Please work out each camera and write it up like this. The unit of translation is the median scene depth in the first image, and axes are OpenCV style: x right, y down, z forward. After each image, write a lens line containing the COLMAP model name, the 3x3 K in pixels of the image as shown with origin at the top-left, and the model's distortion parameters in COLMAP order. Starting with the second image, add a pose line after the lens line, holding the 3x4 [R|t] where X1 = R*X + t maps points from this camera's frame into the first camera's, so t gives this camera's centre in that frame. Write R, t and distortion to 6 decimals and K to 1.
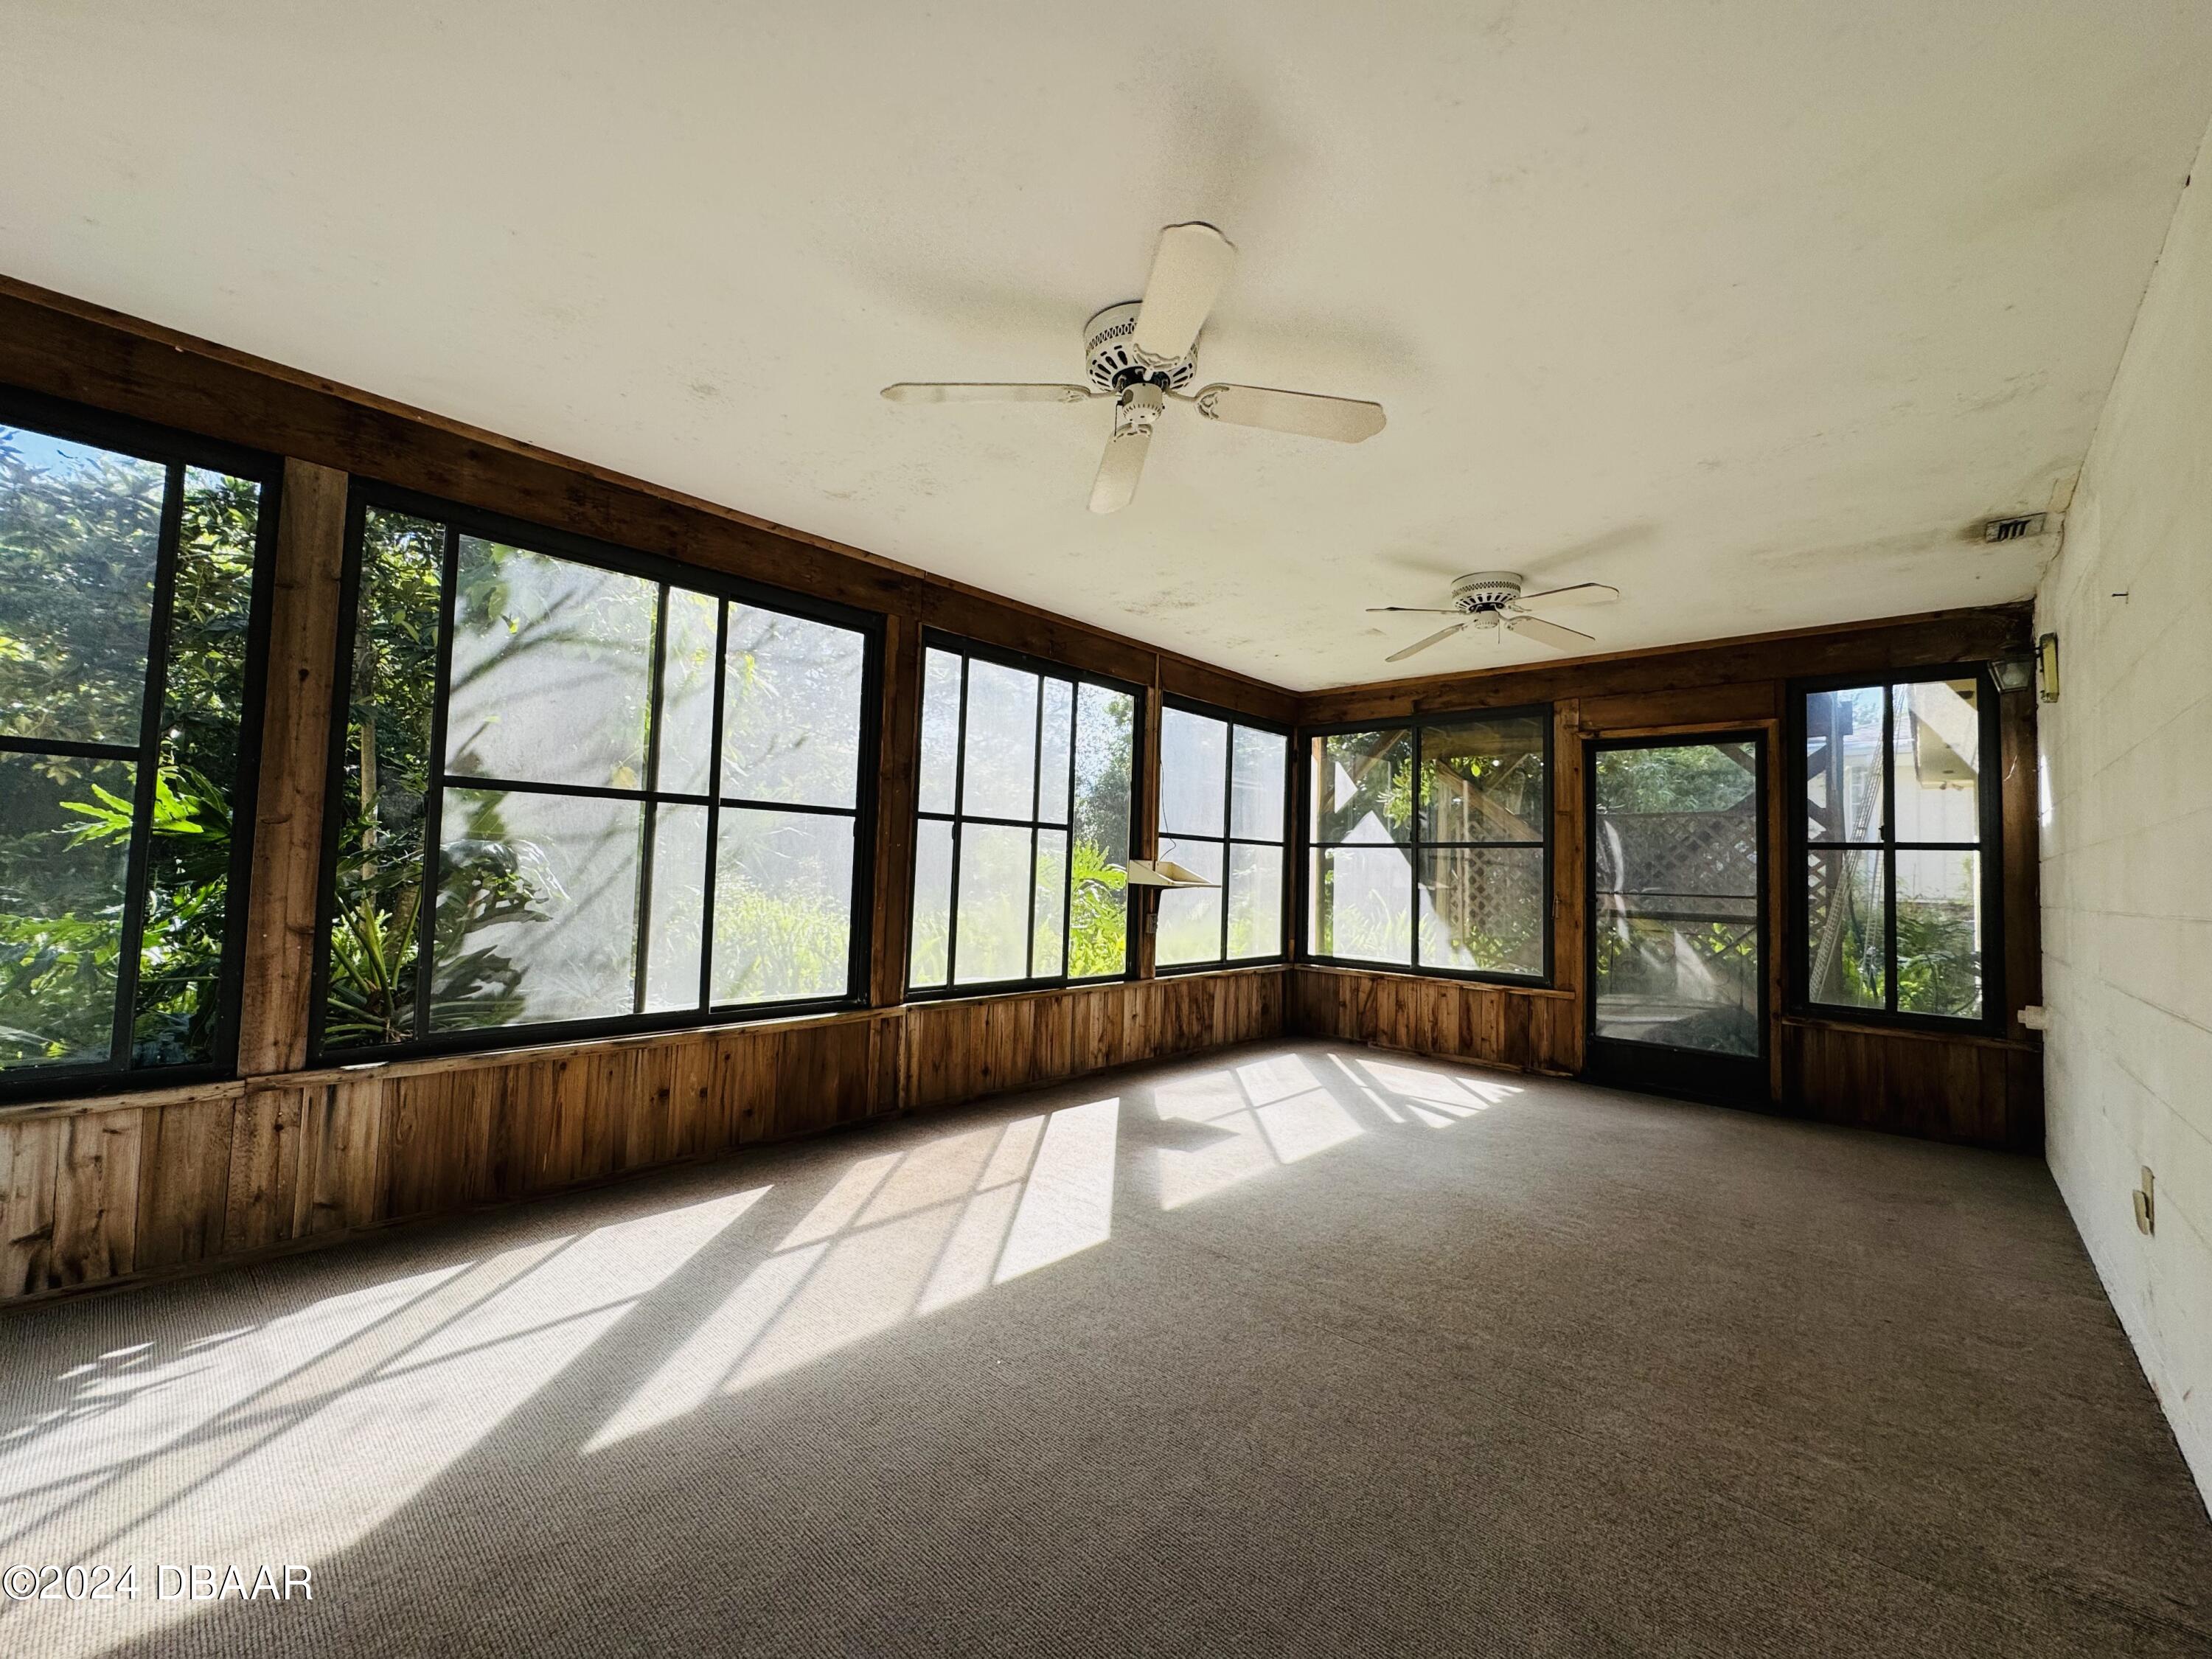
lens RADIAL K [[878.9, 0, 1110.4], [0, 878.9, 826.5], [0, 0, 1]] dist [0.000654, 0.000197]
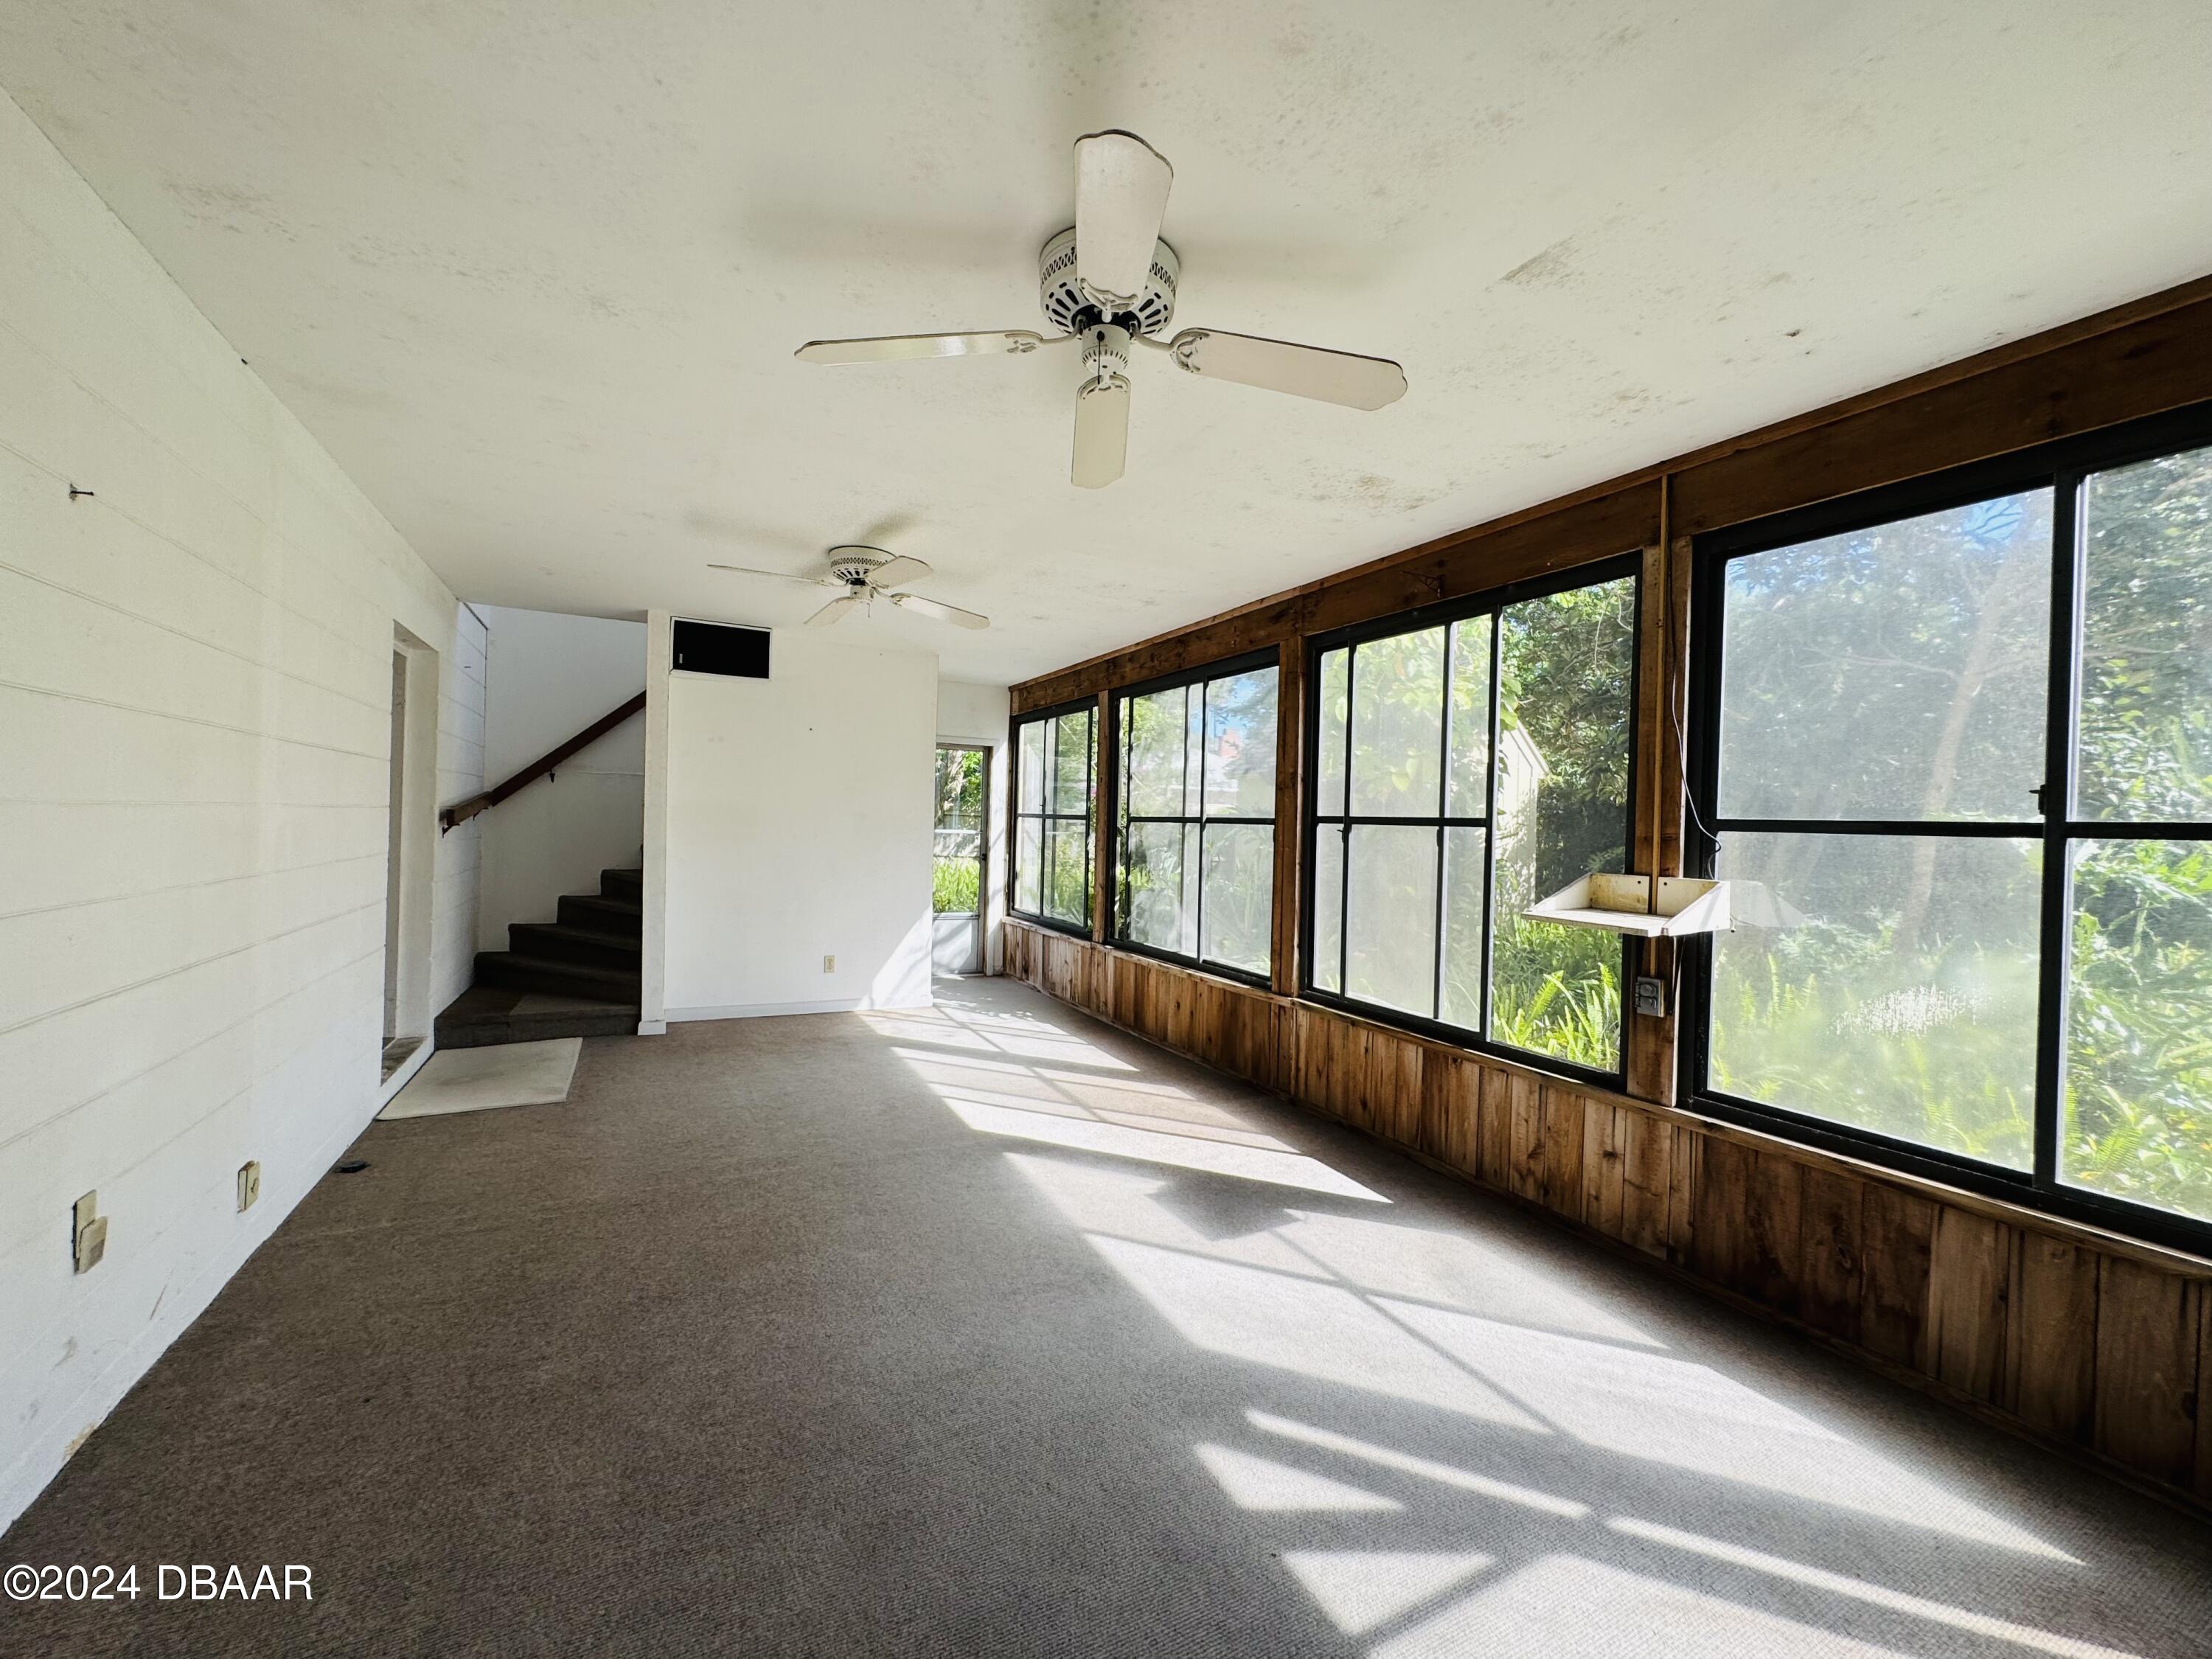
lens RADIAL K [[878.9, 0, 1110.1], [0, 878.9, 832.3], [0, 0, 1]] dist [0.000654, 0.000197]
pose [[-0.326463, -0.034455, -0.944582, 0.826855], [0.005867, 0.999242, -0.038477, 0.039496], [0.945192, -0.018103, -0.326013, 1.105565]]
